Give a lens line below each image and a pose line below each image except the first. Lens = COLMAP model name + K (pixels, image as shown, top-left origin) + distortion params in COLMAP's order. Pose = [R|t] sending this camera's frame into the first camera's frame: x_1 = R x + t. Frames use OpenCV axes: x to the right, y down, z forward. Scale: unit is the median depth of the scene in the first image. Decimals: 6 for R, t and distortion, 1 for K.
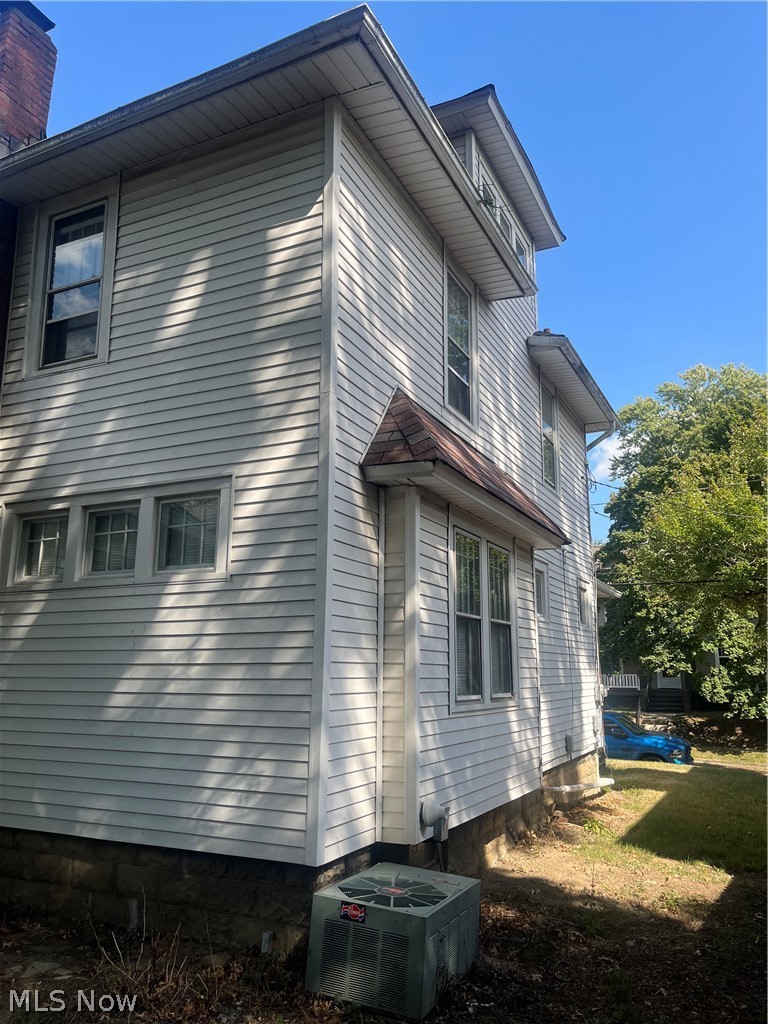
lens RADIAL K [[779.1, 0, 392.4], [0, 779.1, 508.0], [0, 0, 1]] dist [0.025917, -0.033760]
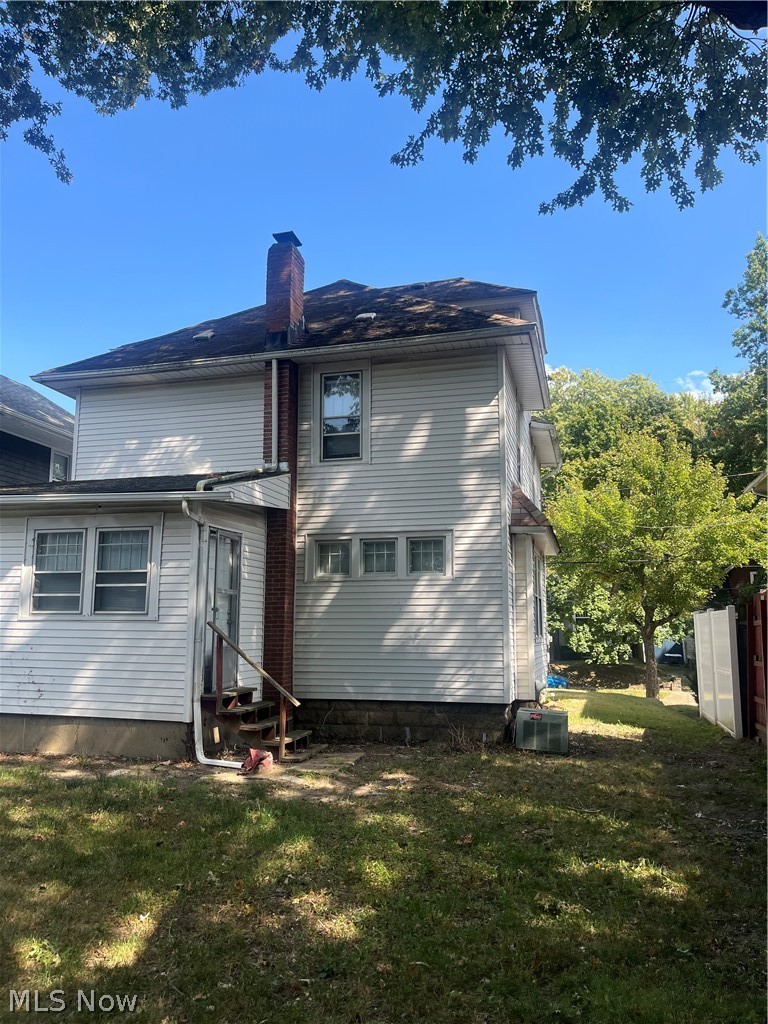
lens RADIAL K [[779.1, 0, 378.3], [0, 779.1, 513.9], [0, 0, 1]] dist [0.025917, -0.033760]
pose [[0.983738, 0.025932, 0.177729, -0.738744], [-0.035837, 0.997965, 0.052750, -0.178933], [-0.175999, -0.058261, 0.982665, -0.973684]]
